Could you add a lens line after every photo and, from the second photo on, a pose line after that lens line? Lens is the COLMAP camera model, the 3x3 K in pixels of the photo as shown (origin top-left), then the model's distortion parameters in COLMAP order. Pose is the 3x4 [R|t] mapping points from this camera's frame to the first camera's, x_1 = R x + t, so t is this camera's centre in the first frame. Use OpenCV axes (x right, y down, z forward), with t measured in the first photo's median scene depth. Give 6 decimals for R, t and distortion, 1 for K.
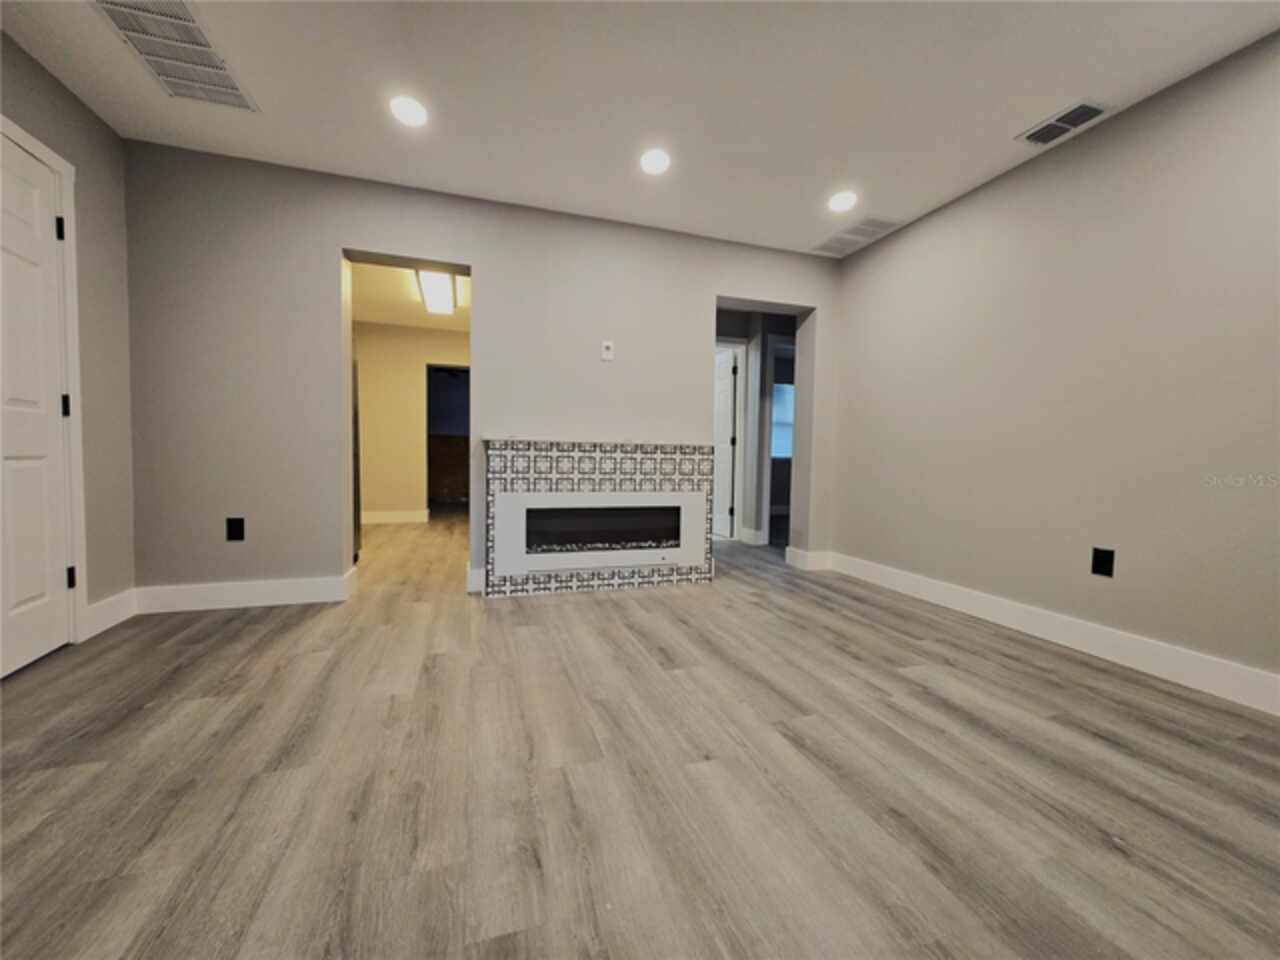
lens RADIAL K [[500.9, 0, 632.7], [0, 500.9, 480.2], [0, 0, 1]] dist [0.002669, -0.000516]
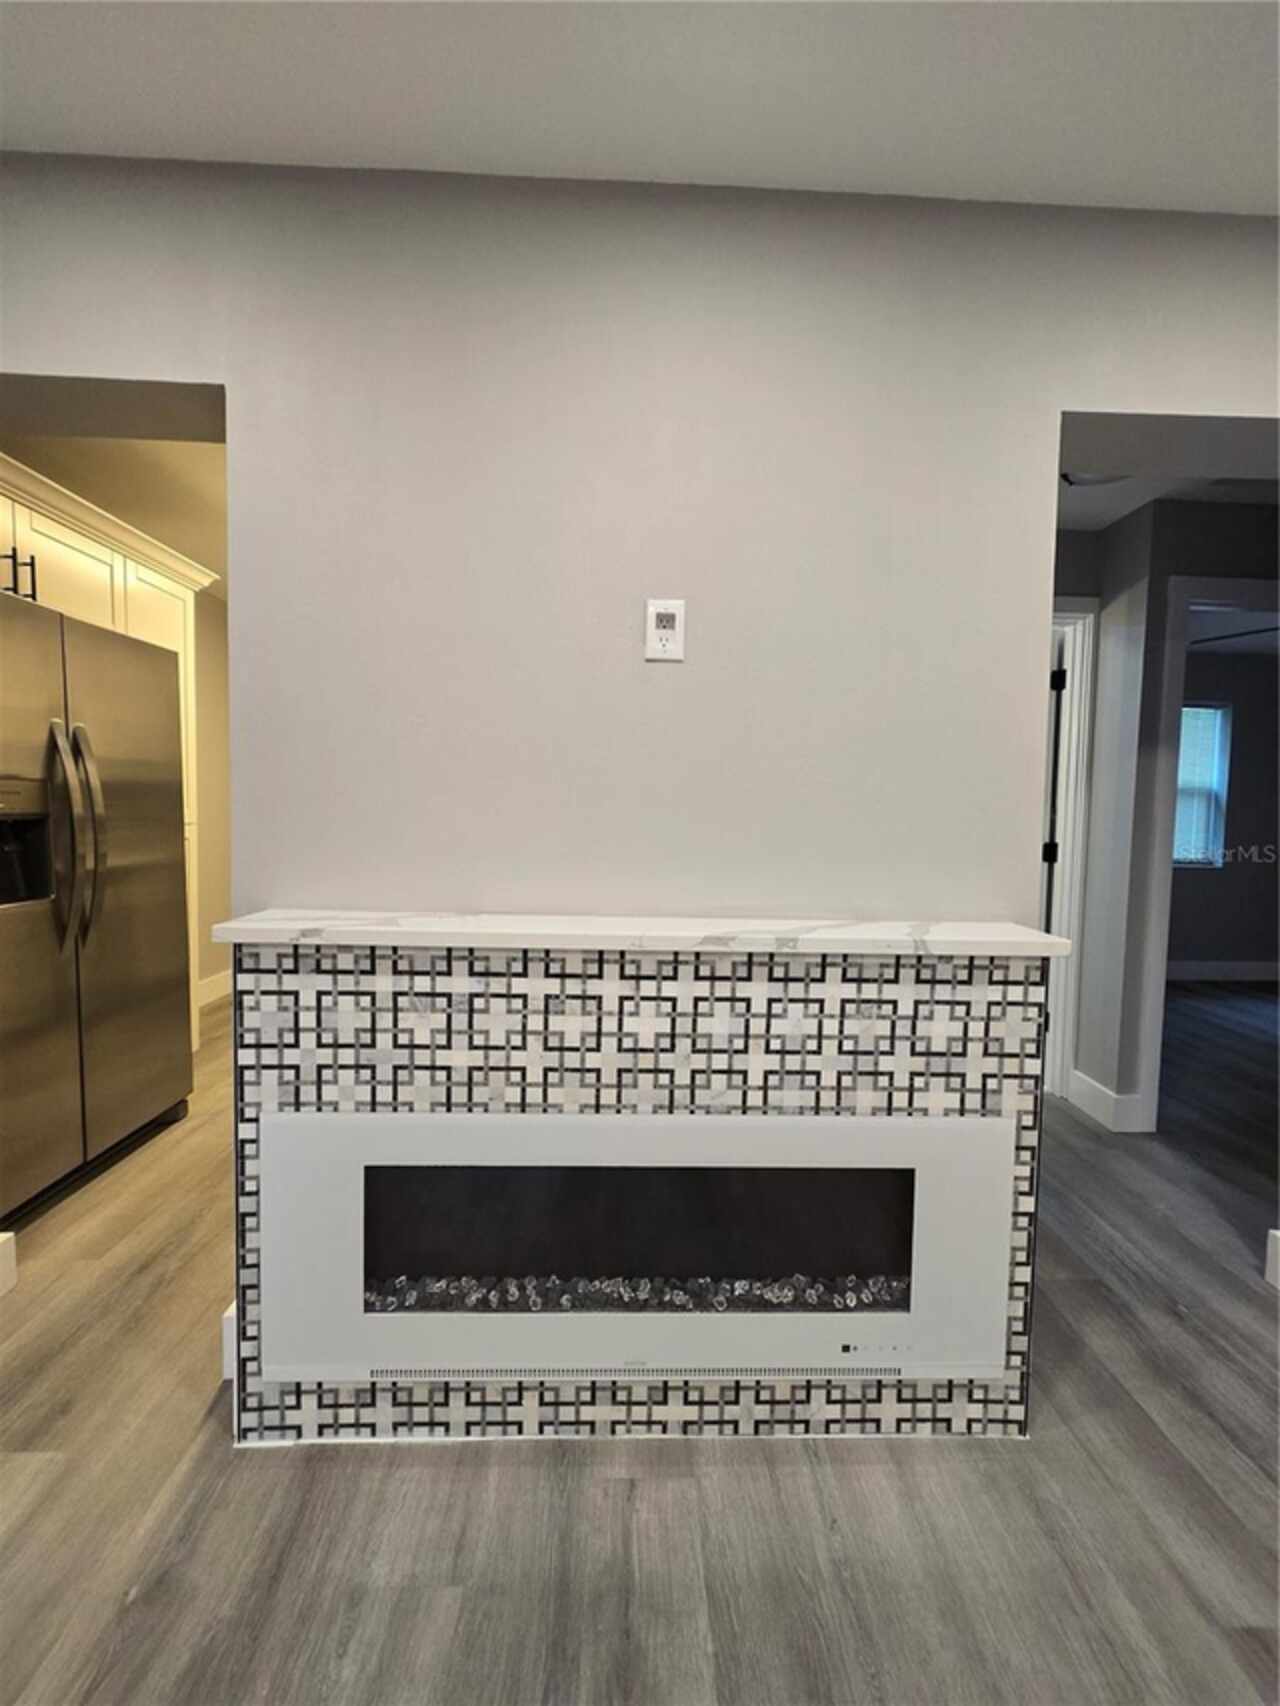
lens RADIAL K [[667.6, 0, 643.6], [0, 667.6, 839.9], [0, 0, 1]] dist [0.002669, -0.000516]
pose [[0.960942, 0.015992, -0.276289, 0.055249], [-0.016911, 0.999857, -0.000944, -0.140121], [0.276234, 0.005580, 0.961074, 0.653746]]
